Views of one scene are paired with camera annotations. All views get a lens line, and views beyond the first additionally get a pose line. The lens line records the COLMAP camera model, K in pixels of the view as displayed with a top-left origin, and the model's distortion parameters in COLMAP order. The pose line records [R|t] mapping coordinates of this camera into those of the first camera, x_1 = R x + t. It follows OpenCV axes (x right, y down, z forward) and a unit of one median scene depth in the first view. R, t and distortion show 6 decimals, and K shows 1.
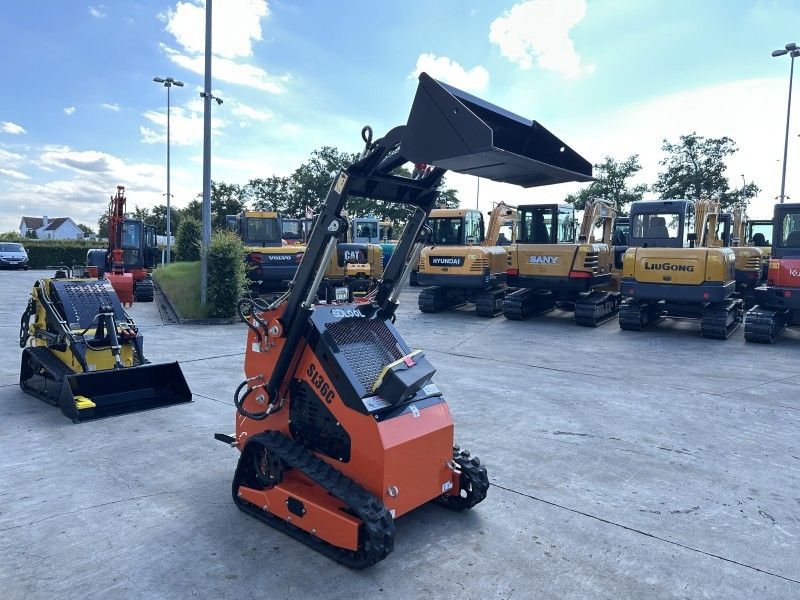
lens RADIAL K [[564.2, 0, 402.8], [0, 564.2, 292.6], [0, 0, 1]] dist [0.041059, -0.050048]
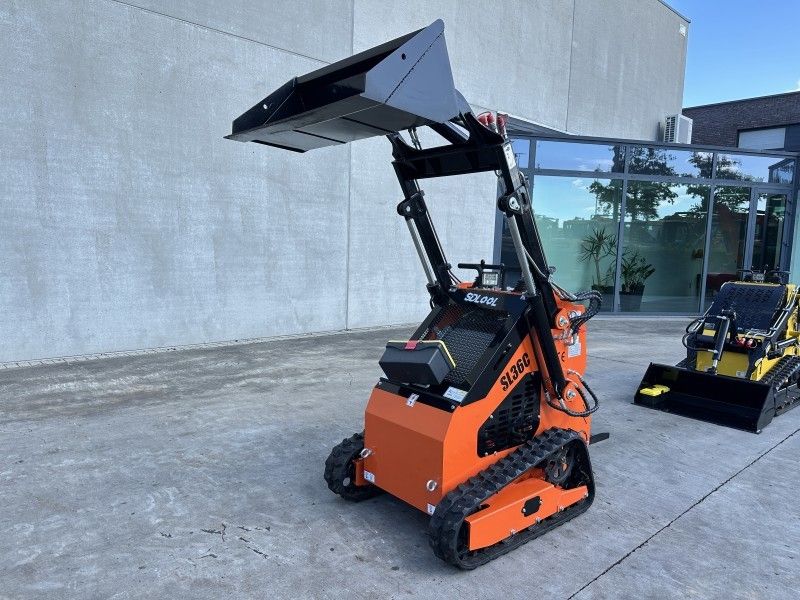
lens RADIAL K [[564.2, 0, 404.7], [0, 564.2, 301.1], [0, 0, 1]] dist [0.041059, -0.050048]
pose [[-0.153894, 0.062349, -0.986118, 0.617118], [-0.095599, 0.992386, 0.077664, -0.015165], [0.983452, 0.106224, -0.146762, 0.734551]]
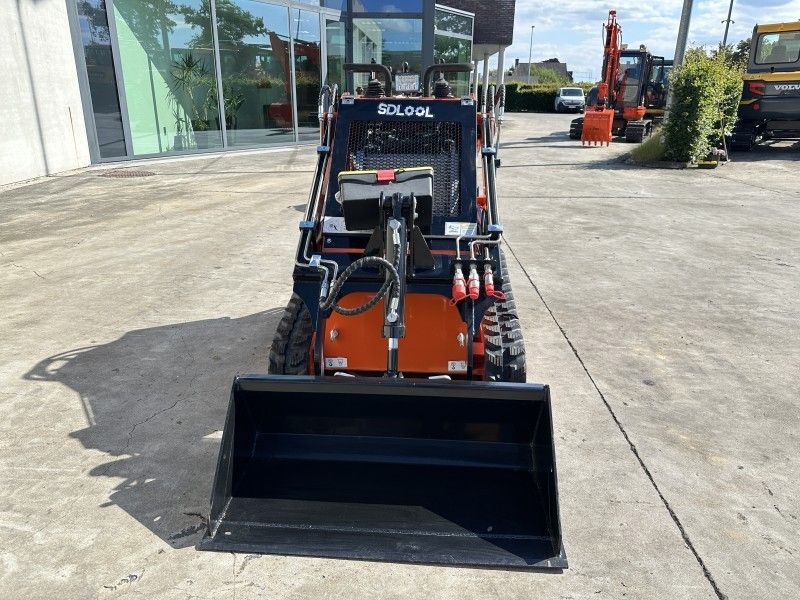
lens RADIAL K [[564.2, 0, 396.8], [0, 564.2, 295.9], [0, 0, 1]] dist [0.041059, -0.050048]
pose [[0.592790, 0.247680, -0.766326, 0.382455], [-0.040085, 0.959430, 0.279084, 0.046047], [0.804359, -0.134720, 0.578668, 0.382425]]
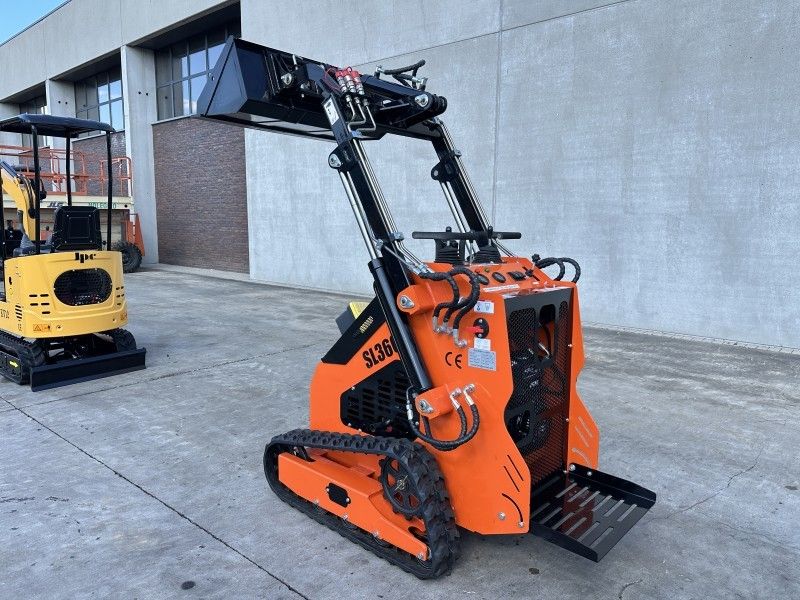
lens RADIAL K [[564.2, 0, 401.5], [0, 564.2, 292.4], [0, 0, 1]] dist [0.041059, -0.050048]
pose [[-0.998370, -0.044485, 0.035760, -0.055831], [-0.037073, 0.981795, 0.186290, -0.058351], [-0.043396, 0.184661, -0.981844, 1.295626]]
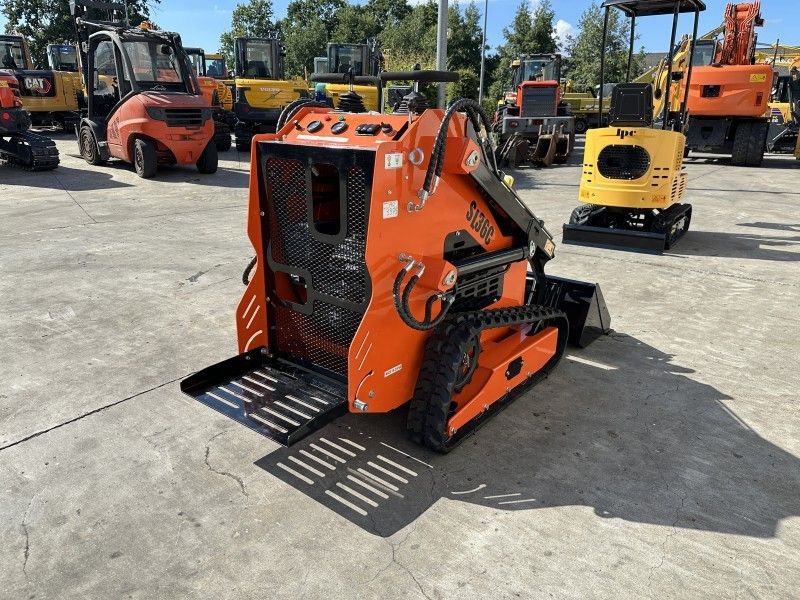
lens RADIAL K [[564.2, 0, 396.4], [0, 564.2, 302.4], [0, 0, 1]] dist [0.041059, -0.050048]
pose [[-0.024026, -0.346562, 0.937719, -0.586815], [0.047936, 0.936512, 0.347344, -0.003238], [-0.998561, 0.053296, -0.005888, 0.749308]]
